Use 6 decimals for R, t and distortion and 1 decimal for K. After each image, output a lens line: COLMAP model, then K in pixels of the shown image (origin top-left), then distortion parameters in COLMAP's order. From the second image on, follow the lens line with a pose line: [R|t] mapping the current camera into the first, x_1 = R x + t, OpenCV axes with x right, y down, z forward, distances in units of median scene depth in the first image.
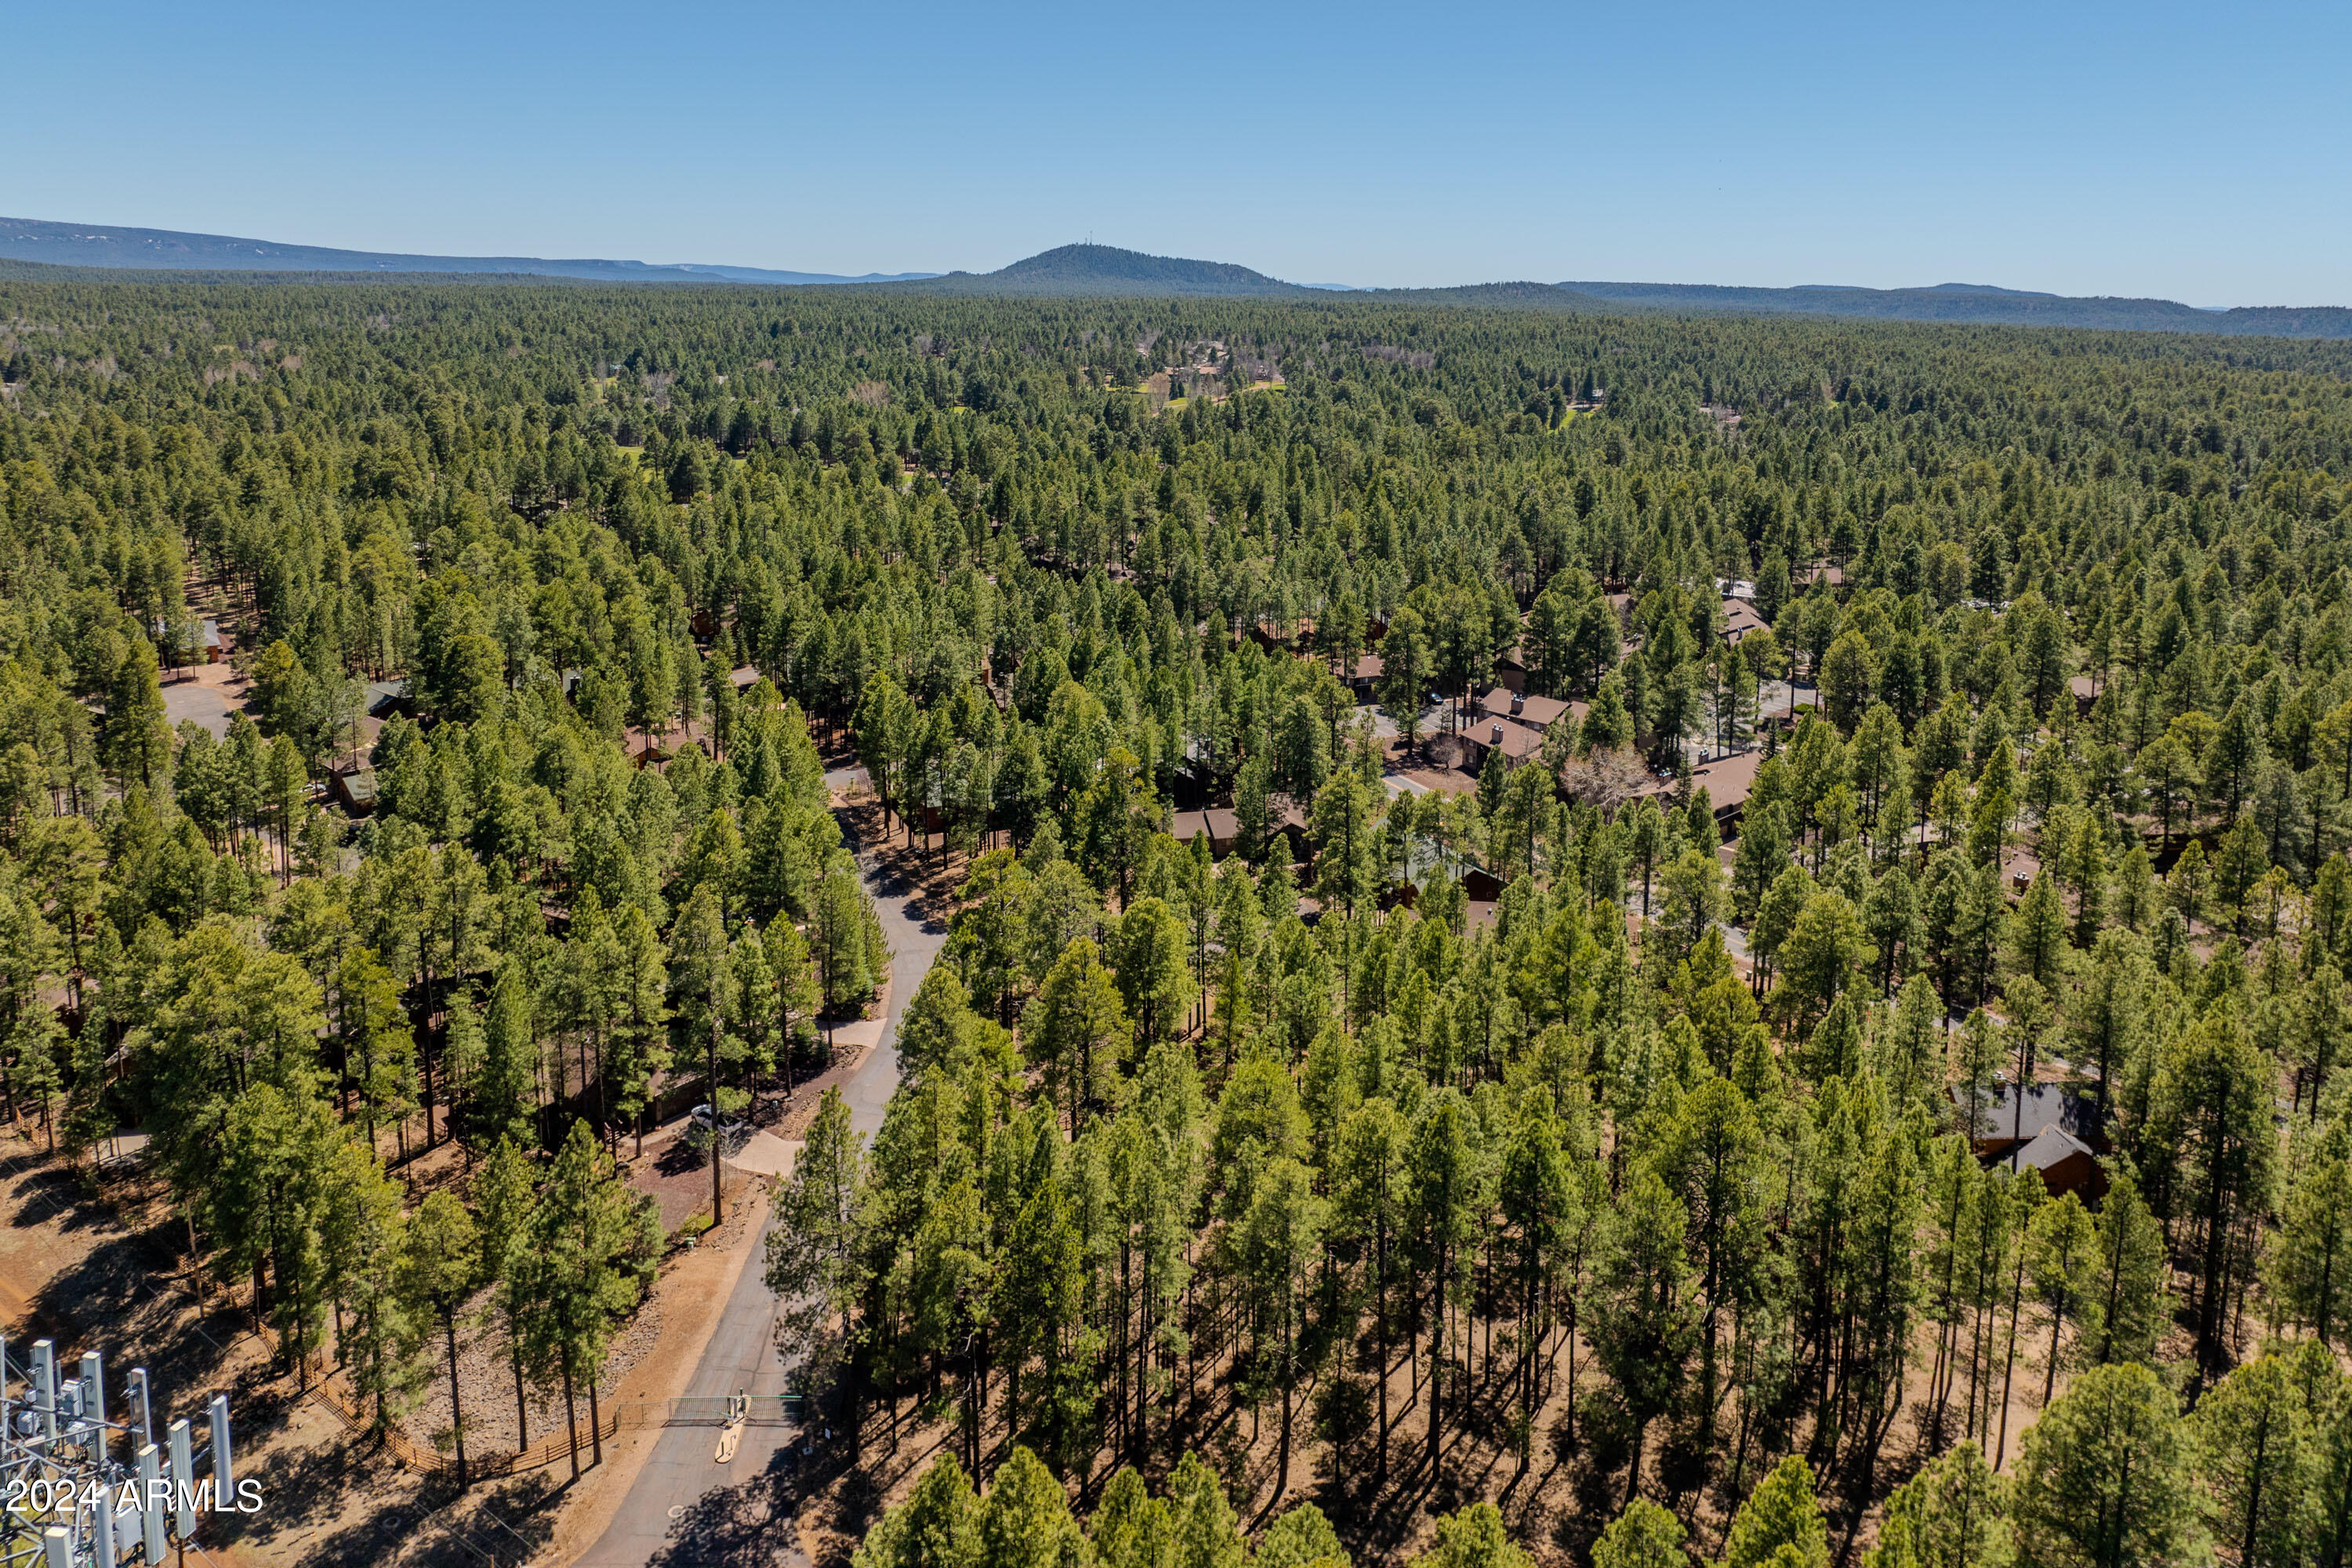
lens RADIAL K [[1707.9, 0, 1164.5], [0, 1707.9, 467.3], [0, 0, 1]] dist [-0.030799, -0.006673]
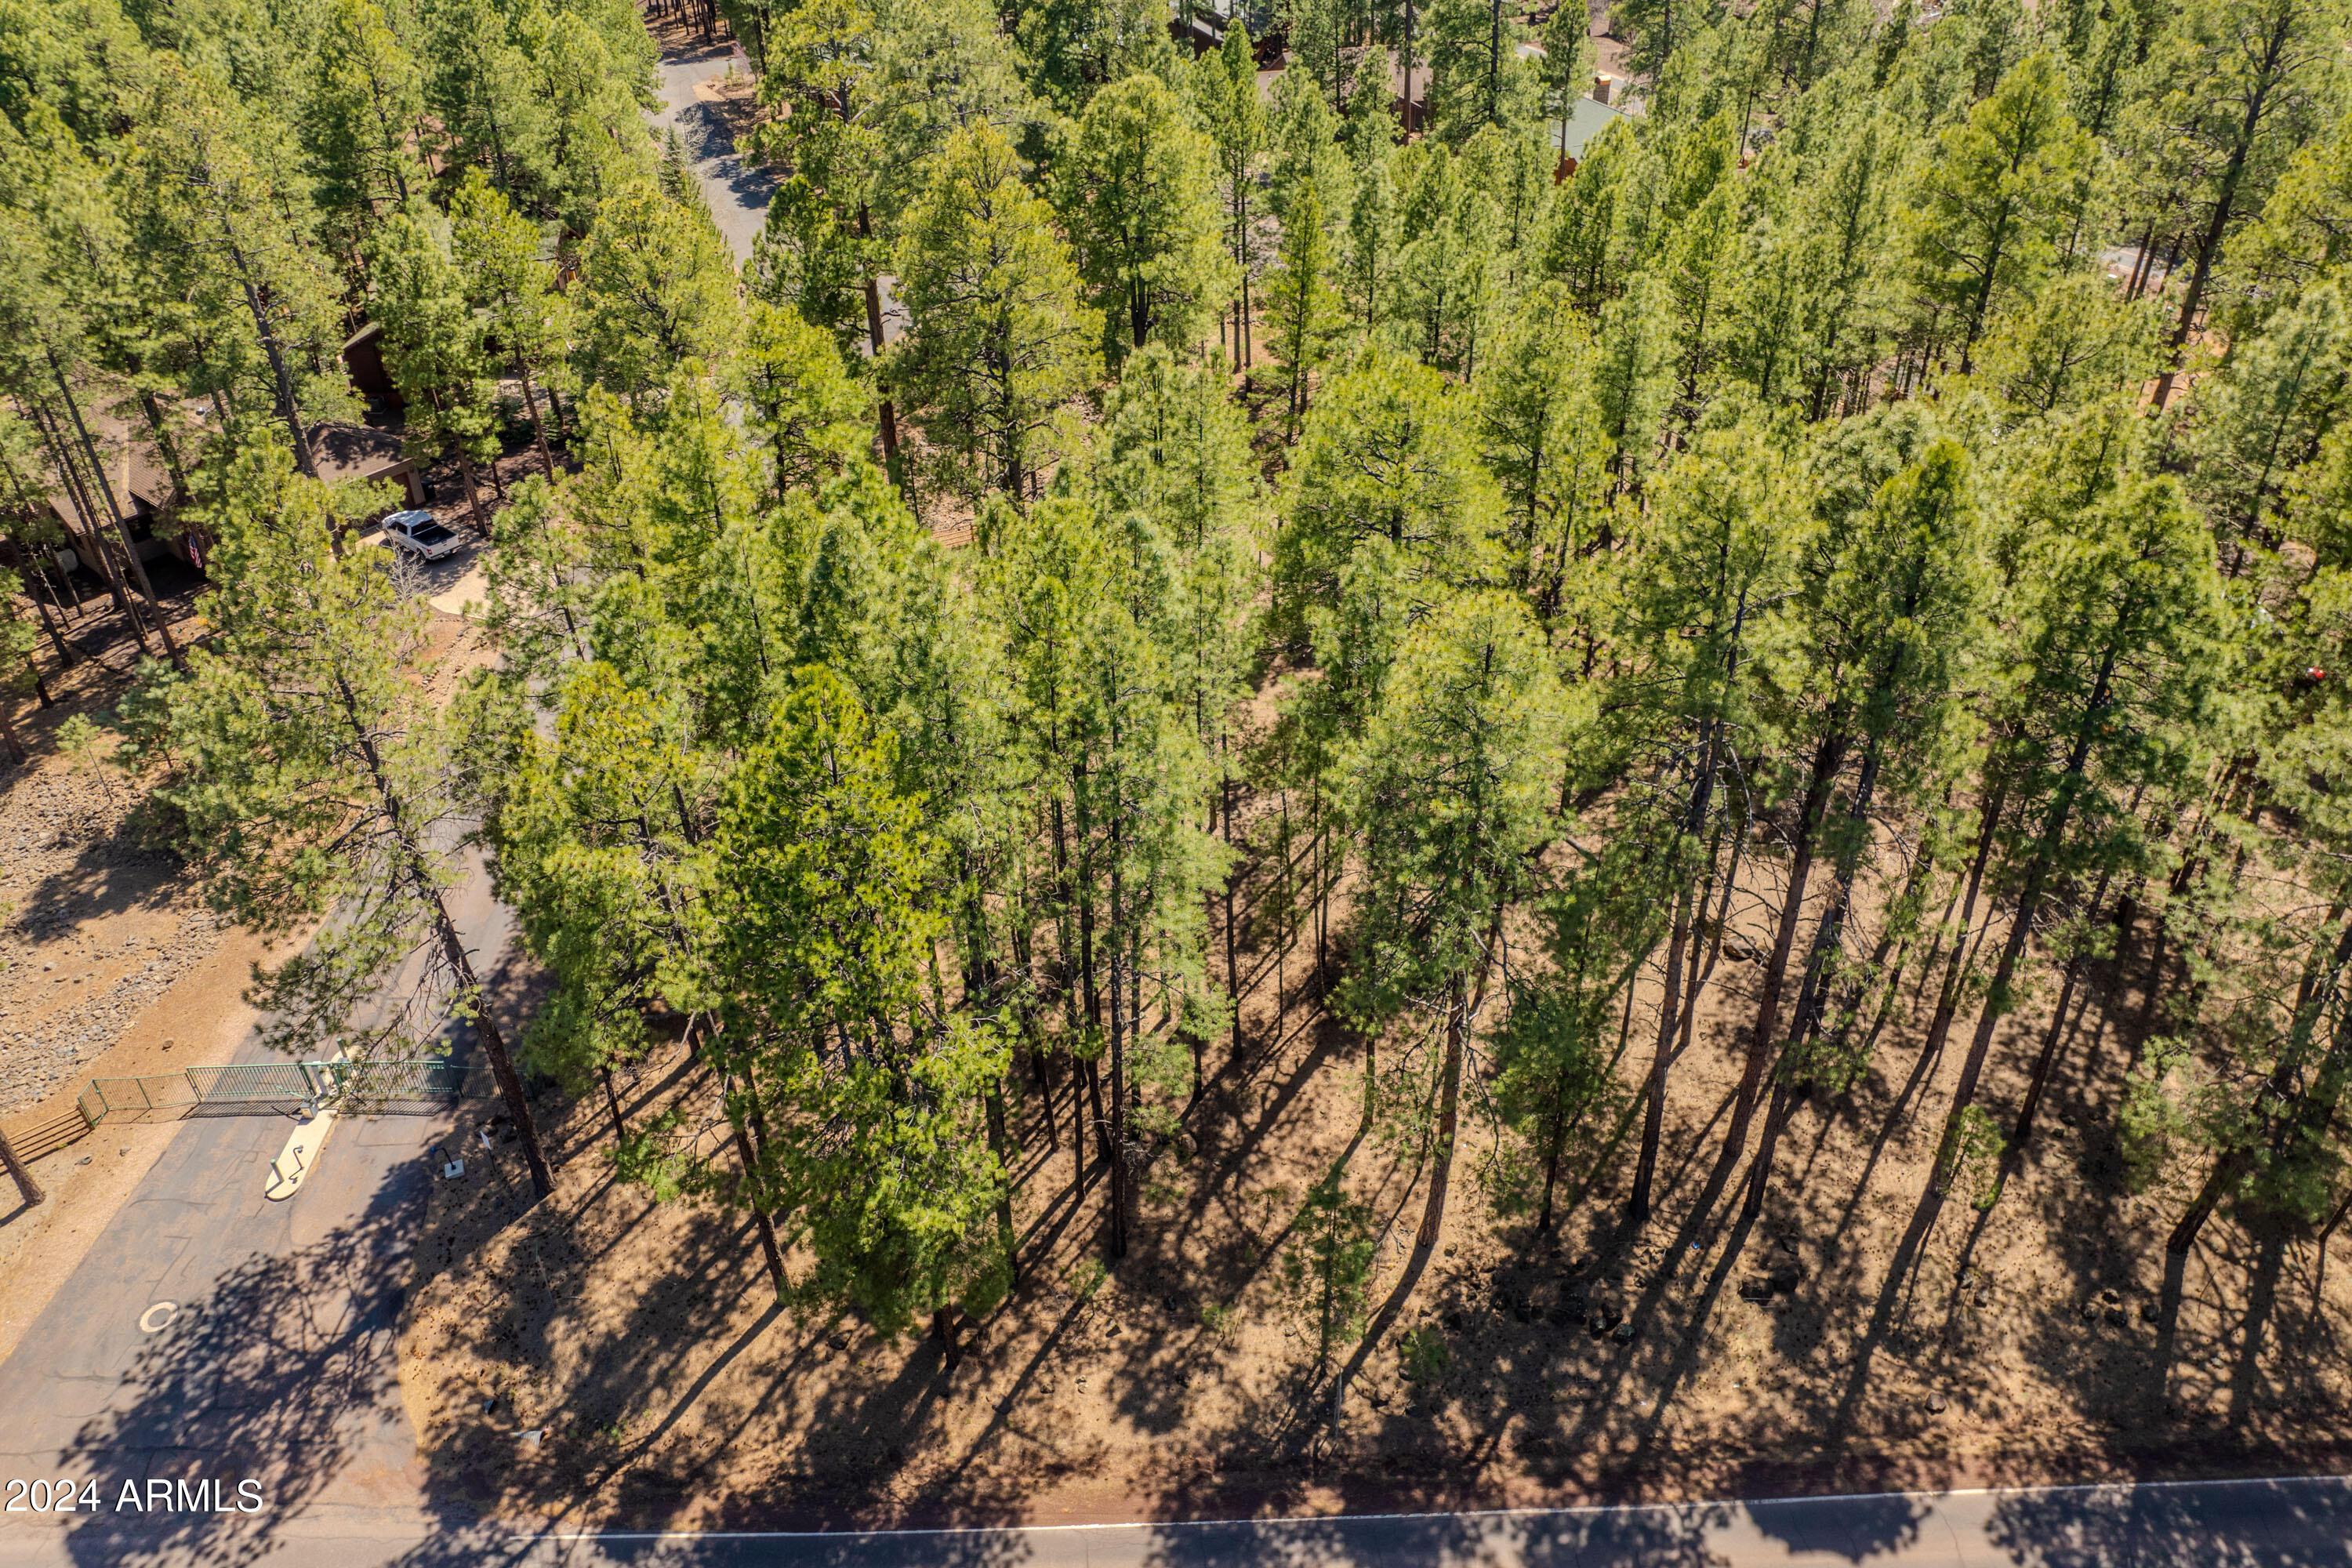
lens RADIAL K [[1707.9, 0, 1191.8], [0, 1707.9, 730.7], [0, 0, 1]] dist [-0.030799, -0.006673]
pose [[0.999709, -0.021416, -0.011096, 0.010192], [0.024120, 0.884059, 0.466752, 0.225069], [-0.000186, -0.466883, 0.884319, 0.571236]]
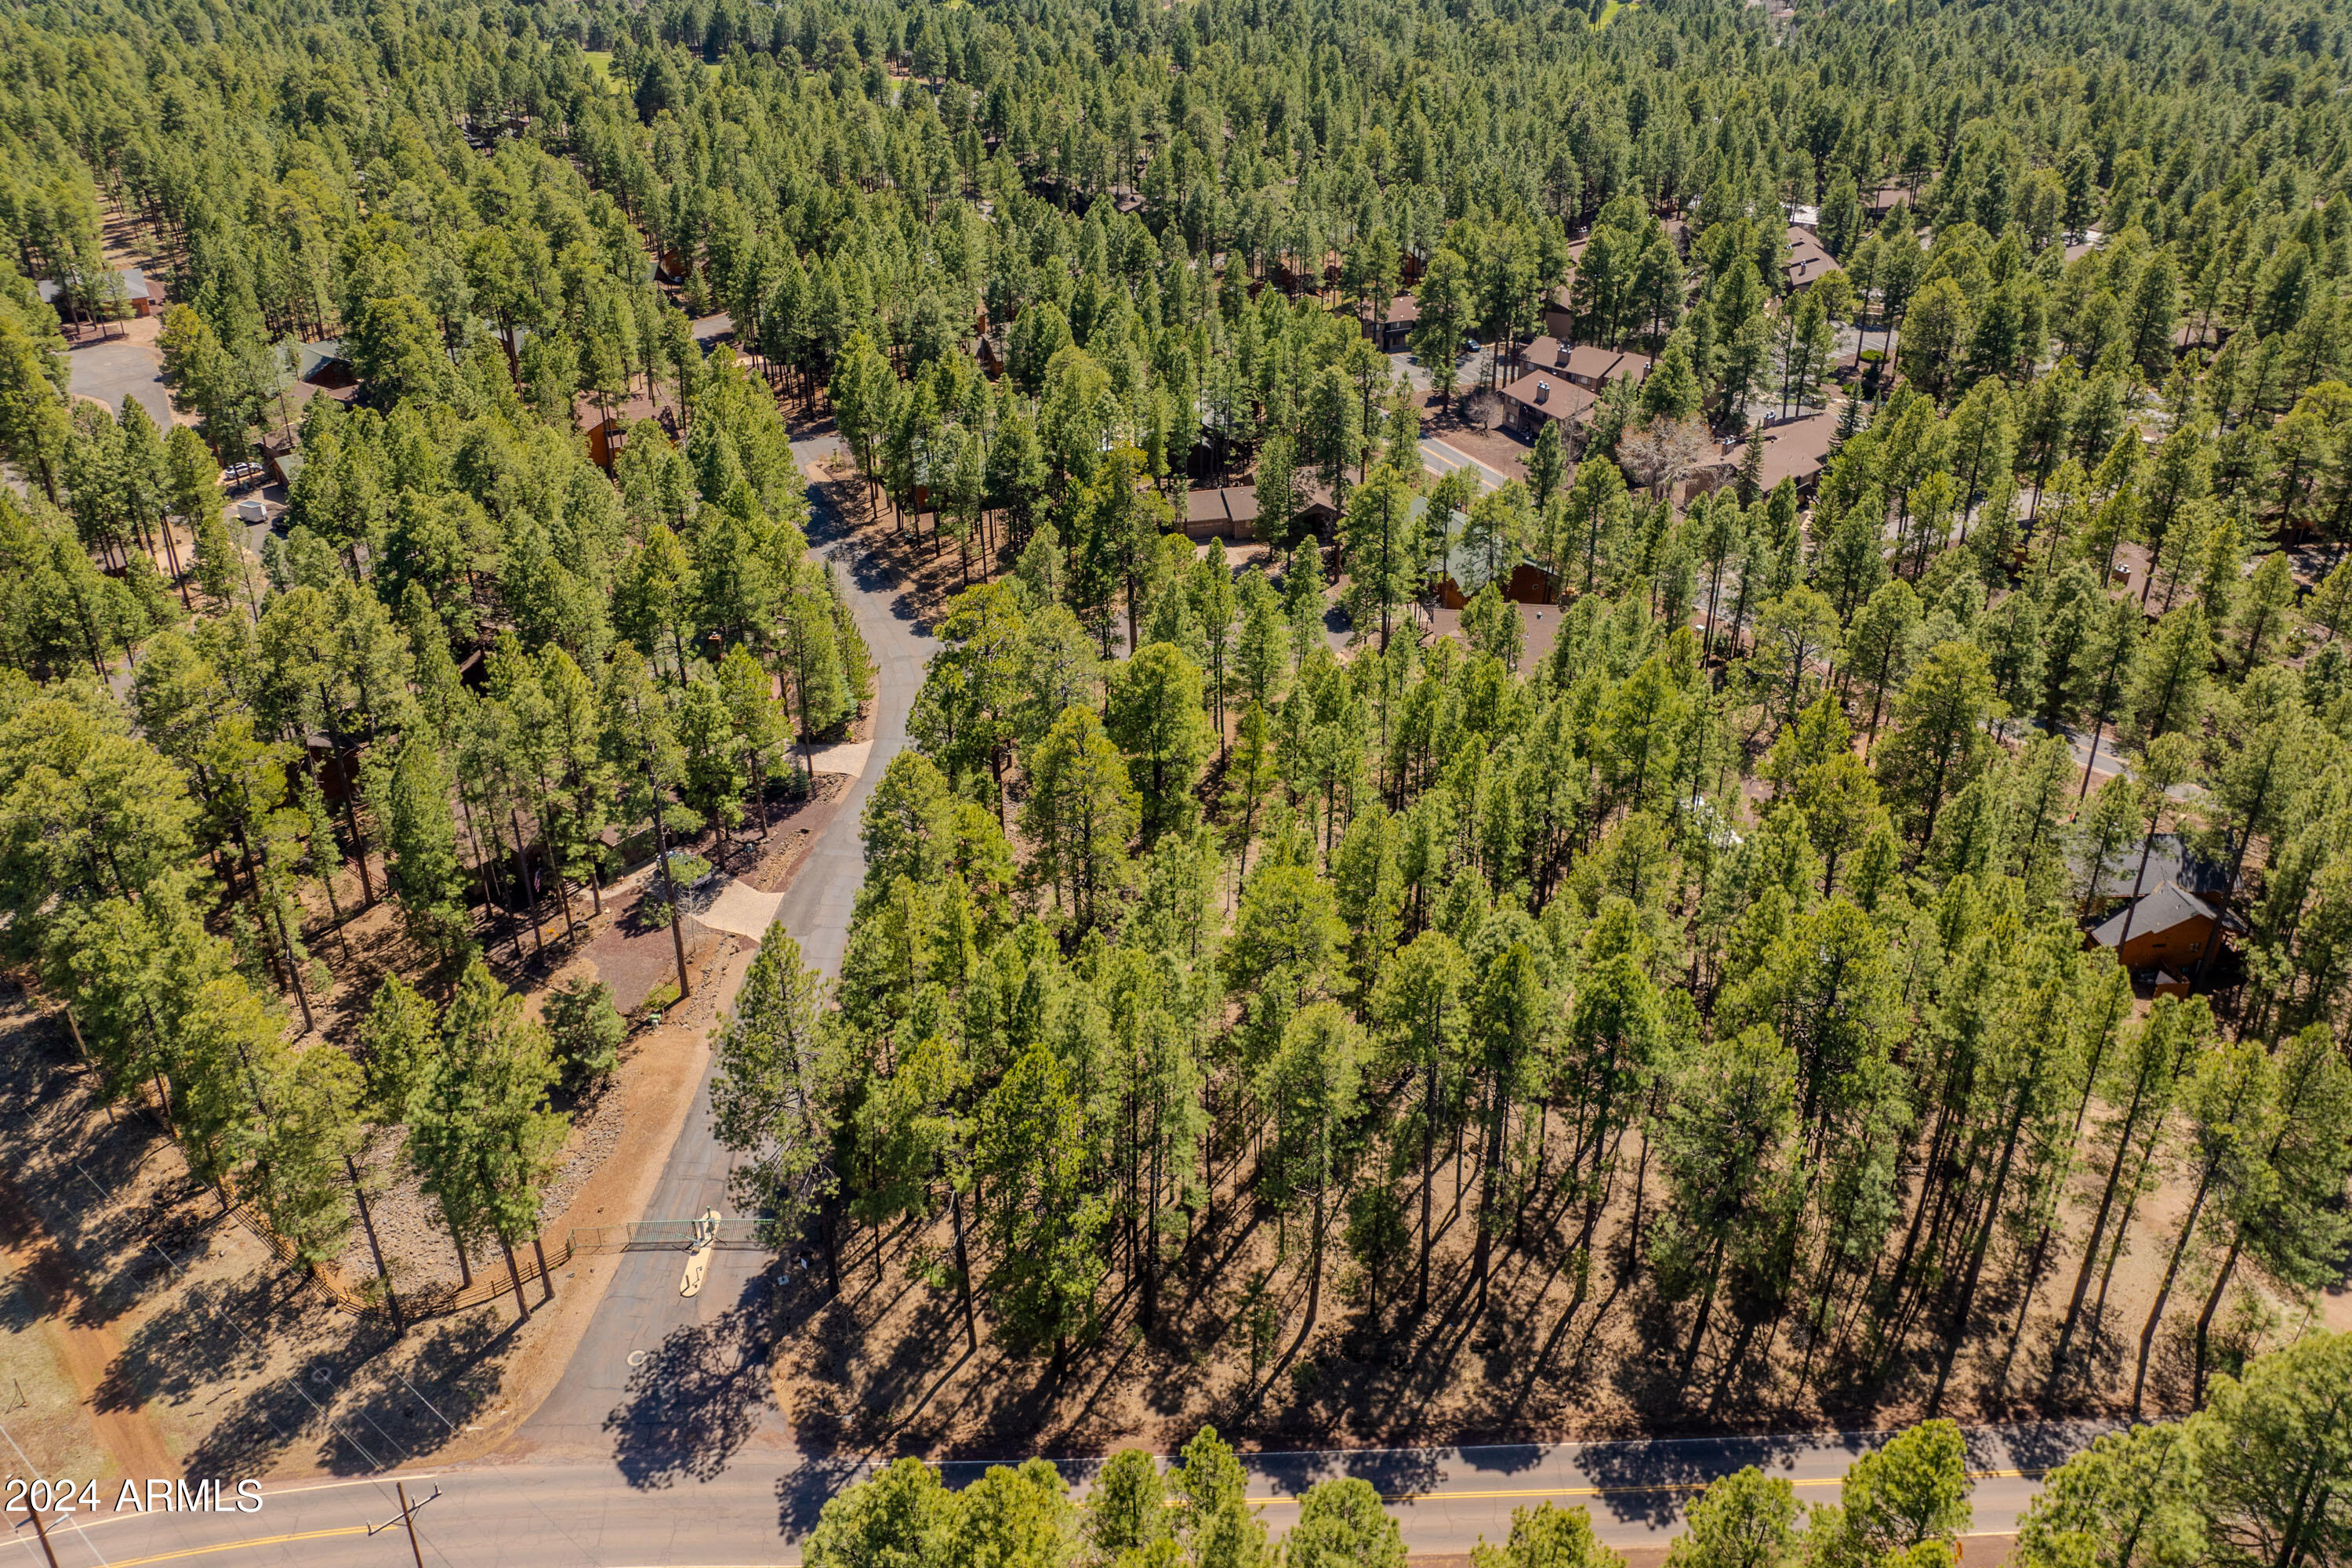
lens RADIAL K [[1707.9, 0, 1193.9], [0, 1707.9, 607.0], [0, 0, 1]] dist [-0.030799, -0.006673]
pose [[0.999942, -0.008526, 0.006562, 0.004121], [0.006105, 0.951851, 0.306500, -0.031329], [-0.008860, -0.306443, 0.951848, 0.226535]]
